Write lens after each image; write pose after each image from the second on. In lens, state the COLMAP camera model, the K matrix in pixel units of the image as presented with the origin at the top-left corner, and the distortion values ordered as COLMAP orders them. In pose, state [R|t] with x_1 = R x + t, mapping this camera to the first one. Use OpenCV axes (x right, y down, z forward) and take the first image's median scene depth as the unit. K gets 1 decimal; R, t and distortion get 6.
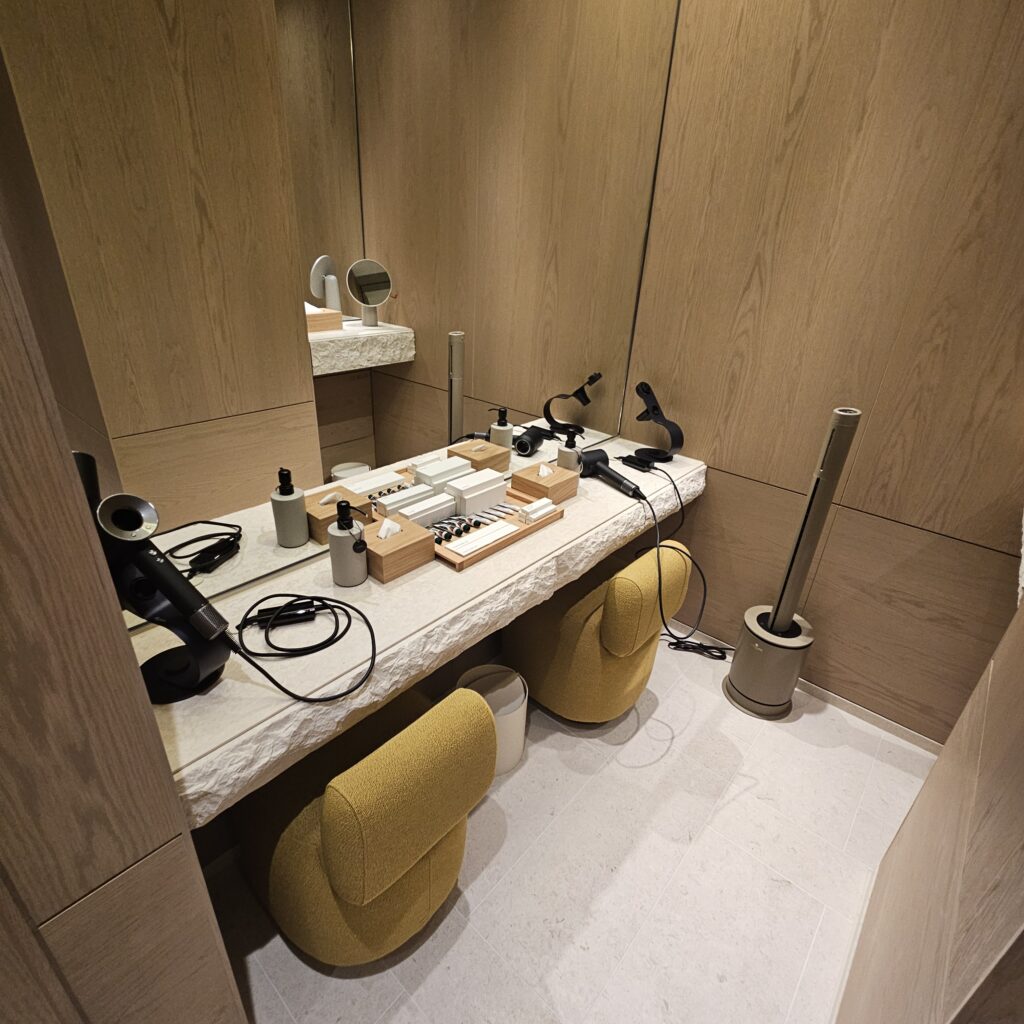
lens RADIAL K [[564.7, 0, 508.9], [0, 564.7, 507.7], [0, 0, 1]] dist [-0.000641, -0.000170]
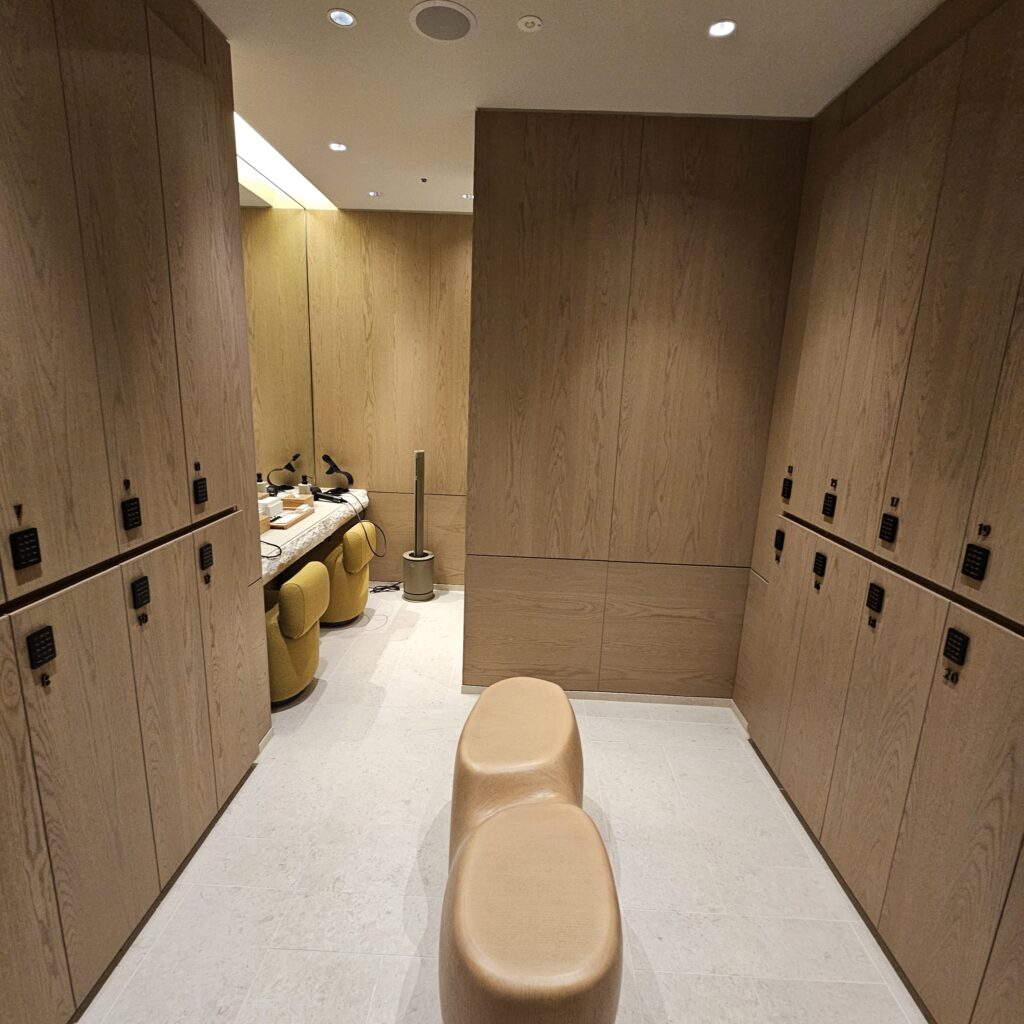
lens RADIAL K [[564.7, 0, 508.9], [0, 564.7, 507.7], [0, 0, 1]] dist [-0.000641, -0.000170]
pose [[0.772589, -0.157496, 0.615061, -0.548535], [0.276204, 0.955646, -0.102236, 0.358910], [-0.571679, 0.248869, 0.781823, -0.916035]]
